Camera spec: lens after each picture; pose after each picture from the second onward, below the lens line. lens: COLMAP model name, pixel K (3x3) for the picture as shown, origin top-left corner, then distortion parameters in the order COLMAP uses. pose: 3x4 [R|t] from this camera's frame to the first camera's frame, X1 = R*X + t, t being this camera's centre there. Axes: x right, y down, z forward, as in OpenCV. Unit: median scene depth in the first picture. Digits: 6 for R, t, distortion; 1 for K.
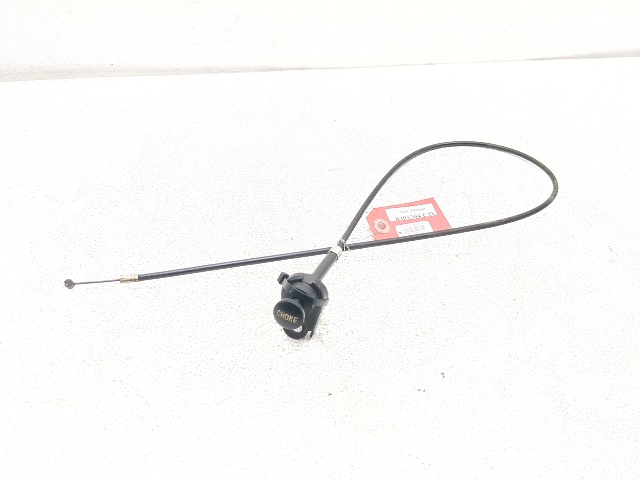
lens RADIAL K [[486.7, 0, 320.0], [0, 486.7, 240.0], [0, 0, 1]] dist [-0.027866, -0.001184]
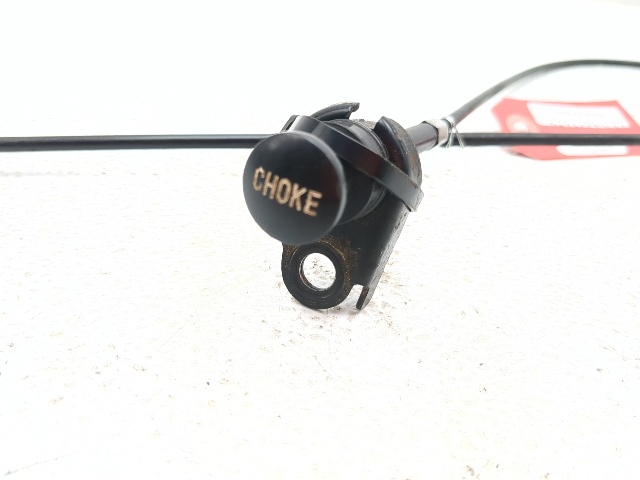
lens RADIAL K [[486.7, 0, 320.0], [0, 486.7, 240.0], [0, 0, 1]] dist [-0.027866, -0.001184]
pose [[0.990199, 0.076409, -0.116910, -0.009404], [-0.093028, 0.985190, -0.144039, 0.205914], [0.104172, 0.153503, 0.982642, 0.652002]]
